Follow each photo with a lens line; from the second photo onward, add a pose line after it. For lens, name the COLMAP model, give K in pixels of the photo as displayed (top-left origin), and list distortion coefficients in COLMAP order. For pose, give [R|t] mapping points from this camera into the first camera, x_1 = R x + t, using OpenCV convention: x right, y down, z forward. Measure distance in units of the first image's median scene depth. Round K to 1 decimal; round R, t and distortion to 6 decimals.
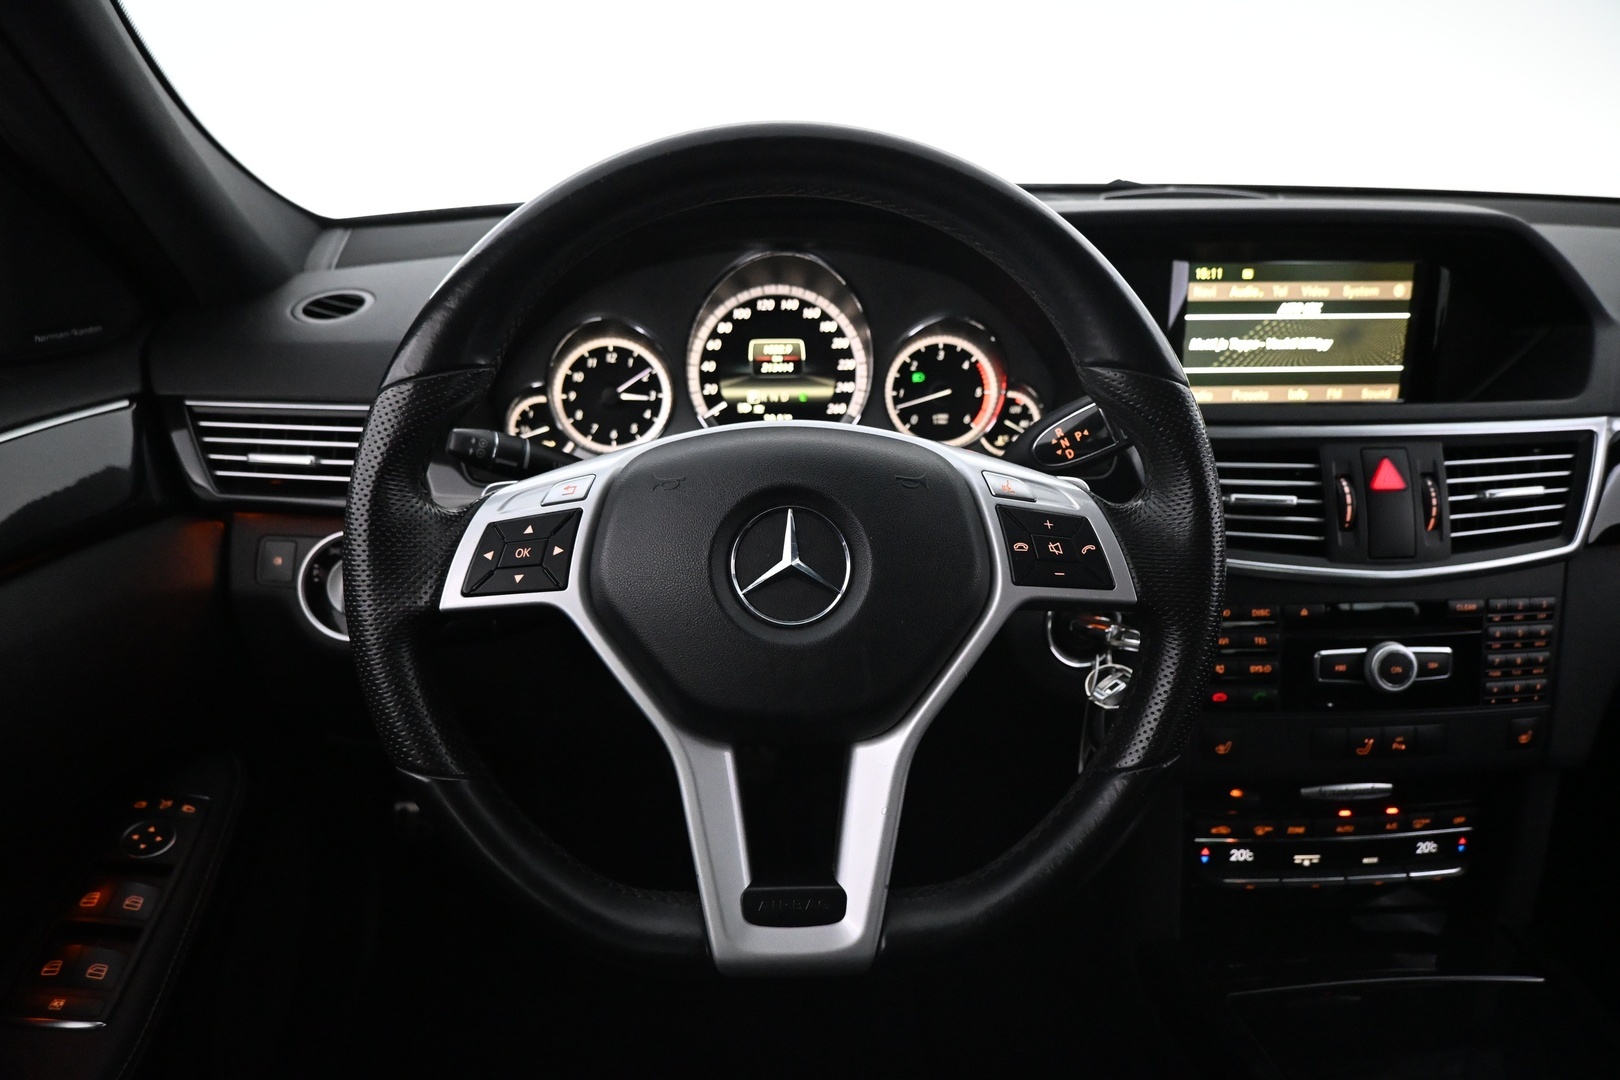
lens RADIAL K [[1102.4, 0, 818.4], [0, 1102.4, 536.4], [0, 0, 1]] dist [-0.002147, -0.003060]
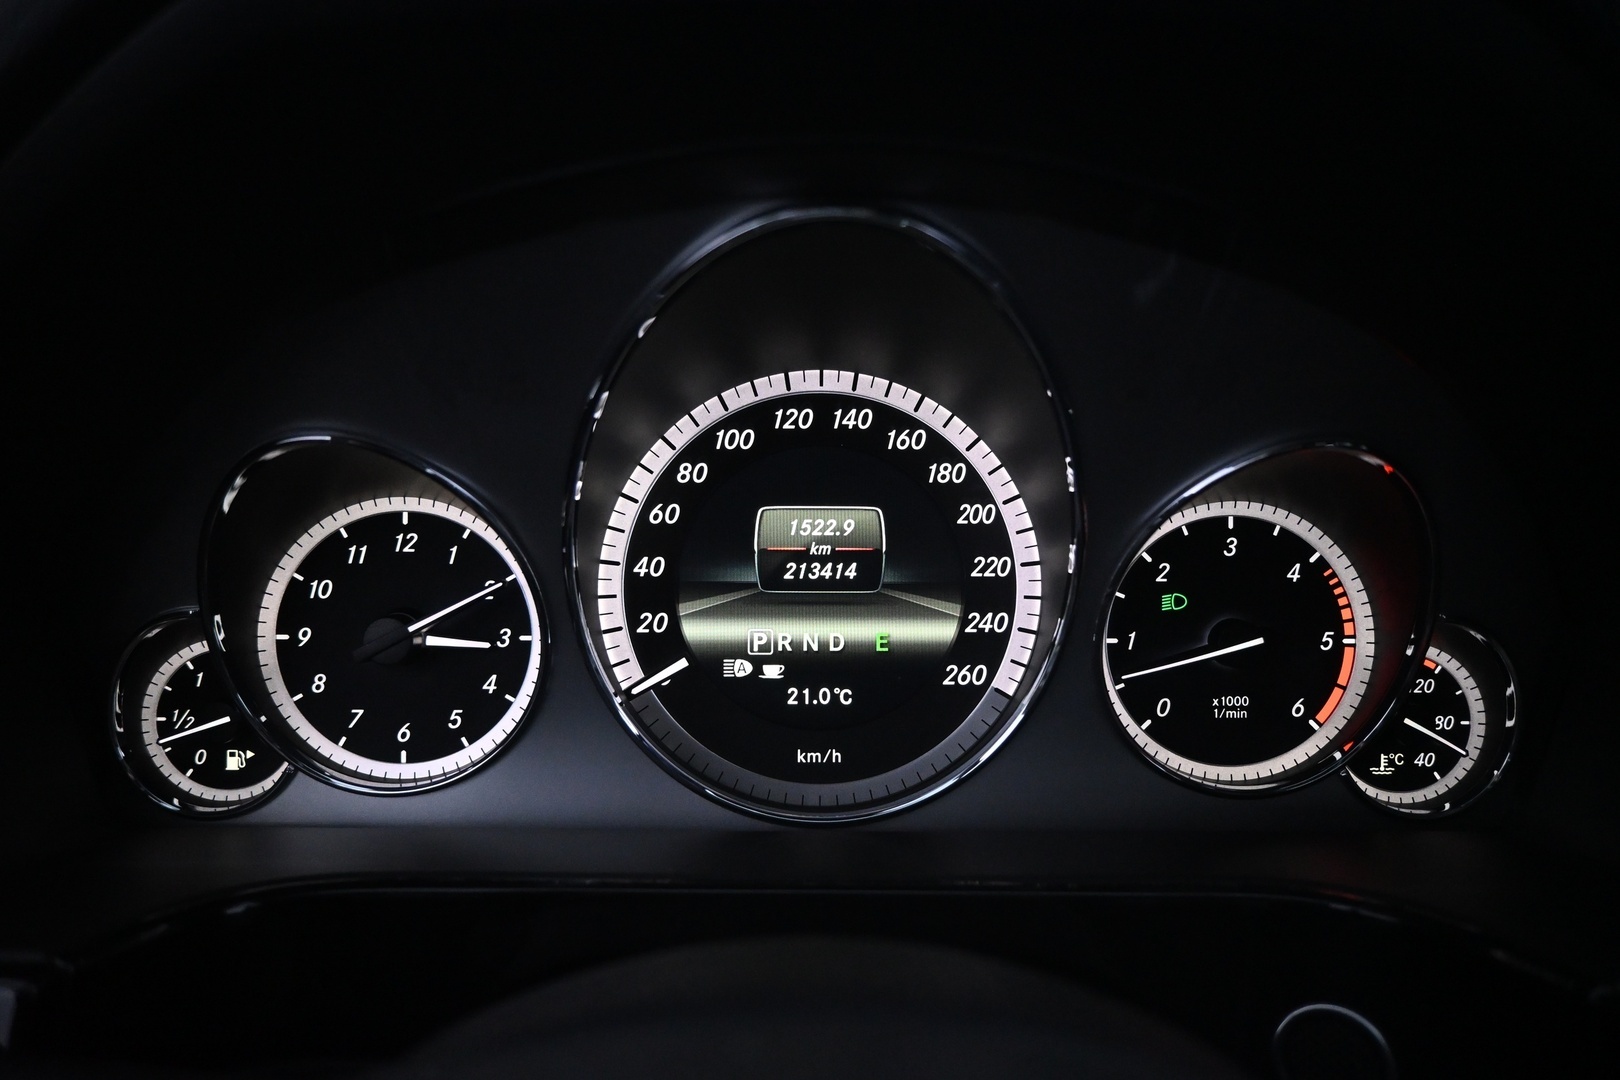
lens RADIAL K [[1102.4, 0, 806.4], [0, 1102.4, 530.6], [0, 0, 1]] dist [-0.002147, -0.003060]
pose [[0.998096, 0.013894, -0.060097, -0.018724], [-0.022812, 0.988367, -0.150364, -0.111370], [0.057309, 0.151449, 0.986802, 0.622785]]
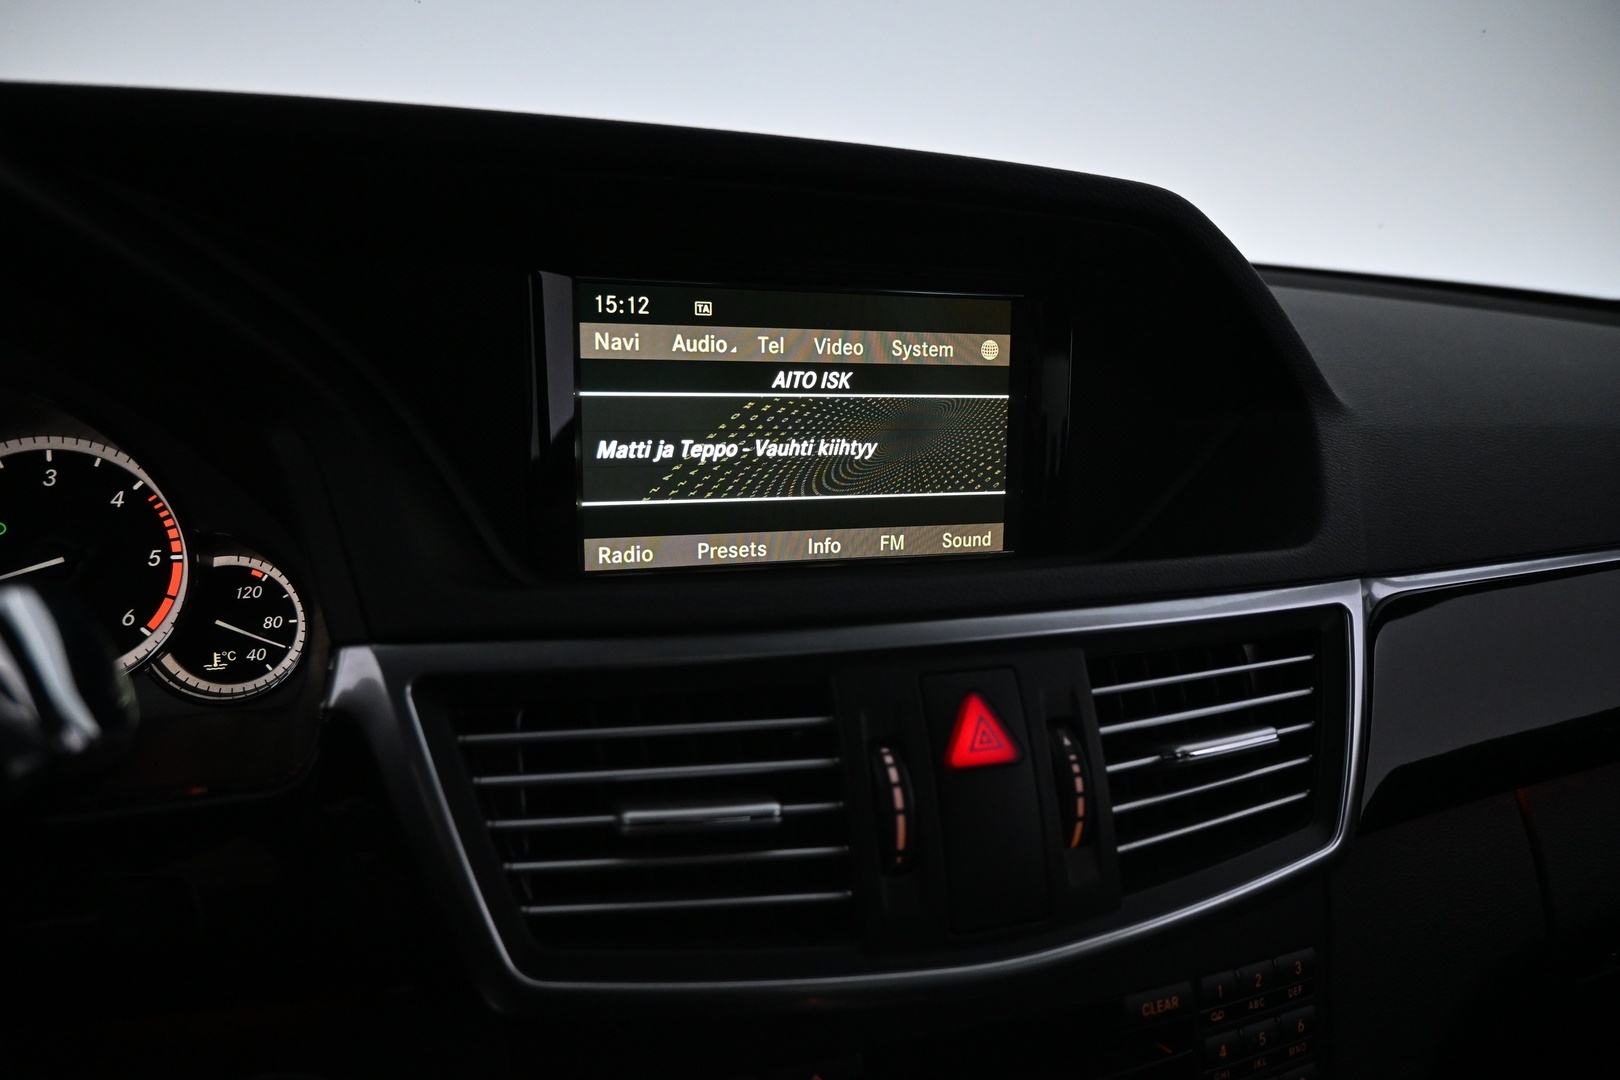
lens RADIAL K [[1102.4, 0, 808.8], [0, 1102.4, 540.3], [0, 0, 1]] dist [-0.002147, -0.003060]
pose [[0.963119, -0.025098, 0.267904, 0.296807], [0.054071, 0.993383, -0.101321, -0.081418], [-0.263588, 0.112070, 0.958103, 0.519820]]
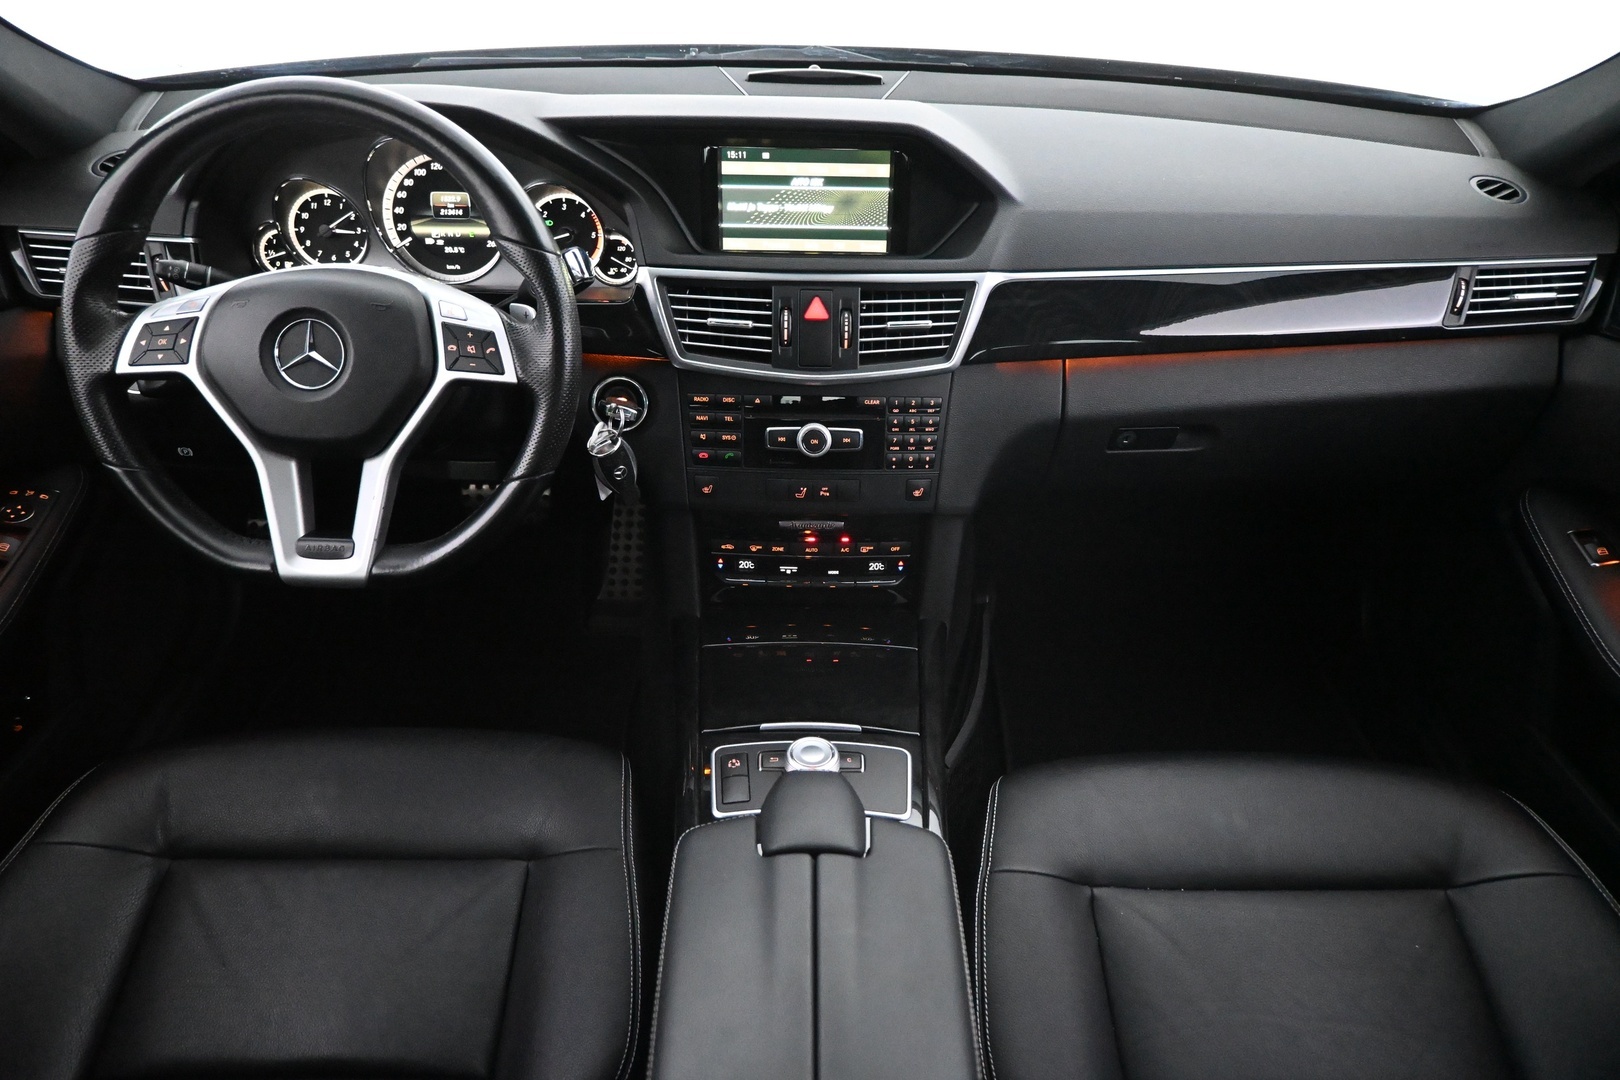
lens RADIAL K [[1102.4, 0, 828.2], [0, 1102.4, 534.1], [0, 0, 1]] dist [-0.002147, -0.003060]
pose [[0.997818, 0.046512, -0.046860, 0.548809], [-0.037153, 0.982255, 0.183833, -0.028168], [0.054579, -0.181691, 0.981840, -0.436957]]
